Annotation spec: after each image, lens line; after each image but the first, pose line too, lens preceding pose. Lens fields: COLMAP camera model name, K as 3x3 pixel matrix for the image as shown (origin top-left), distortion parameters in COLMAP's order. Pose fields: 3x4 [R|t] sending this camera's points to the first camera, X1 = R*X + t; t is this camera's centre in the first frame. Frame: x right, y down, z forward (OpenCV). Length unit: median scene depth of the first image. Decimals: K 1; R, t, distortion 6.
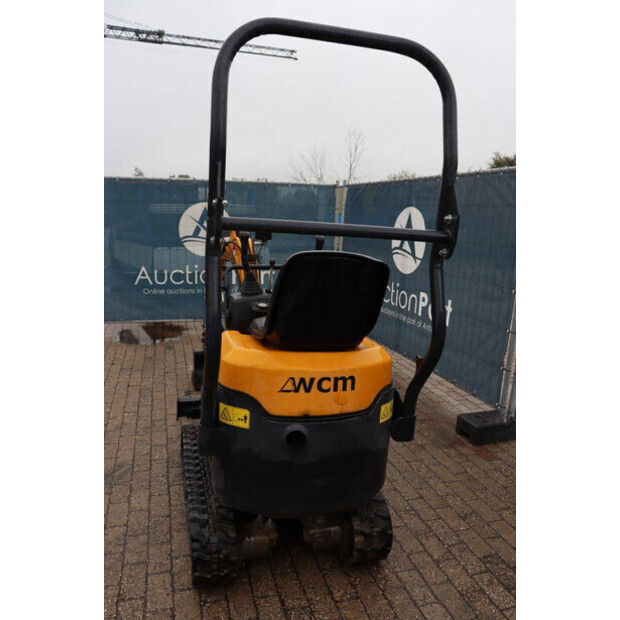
lens RADIAL K [[506.0, 0, 310.0], [0, 506.0, 310.0], [0, 0, 1]] dist [-0.172340, 0.151253]
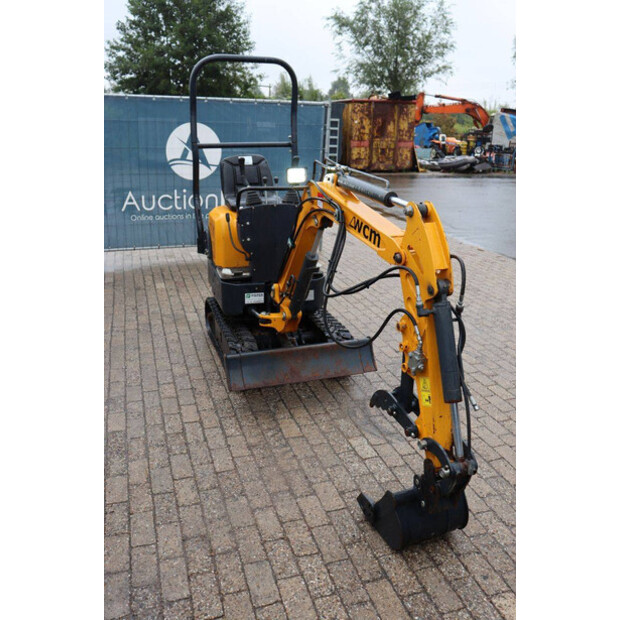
lens RADIAL K [[541.7, 0, 310.0], [0, 541.7, 310.0], [0, 0, 1]] dist [-0.159465, 0.171934]
pose [[-0.996941, -0.054063, -0.056447, -0.134469], [-0.074861, 0.868079, 0.490749, -0.659525], [0.022469, 0.493474, -0.869470, 3.176837]]
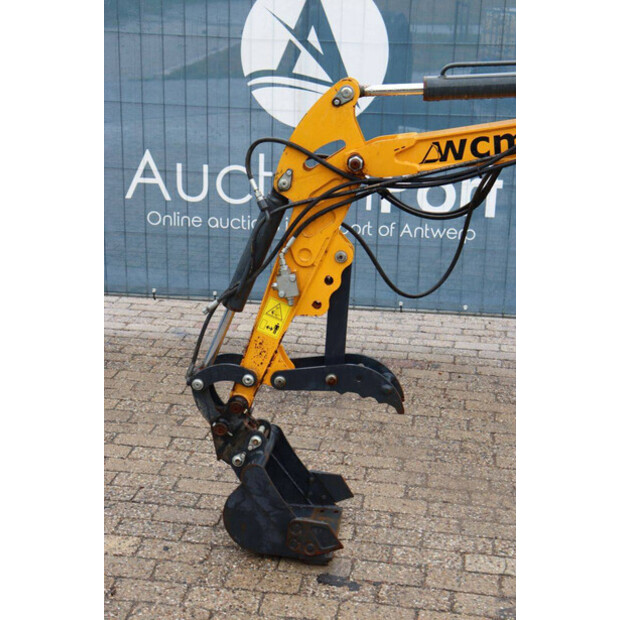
lens RADIAL K [[1072.7, 0, 310.0], [0, 1072.7, 310.0], [0, 0, 1]] dist [0.194659, 0.083420]
pose [[0.426114, -0.290807, 0.856656, -1.844790], [0.156345, 0.956350, 0.246881, -0.424274], [-0.891057, 0.028735, 0.452980, 1.534321]]
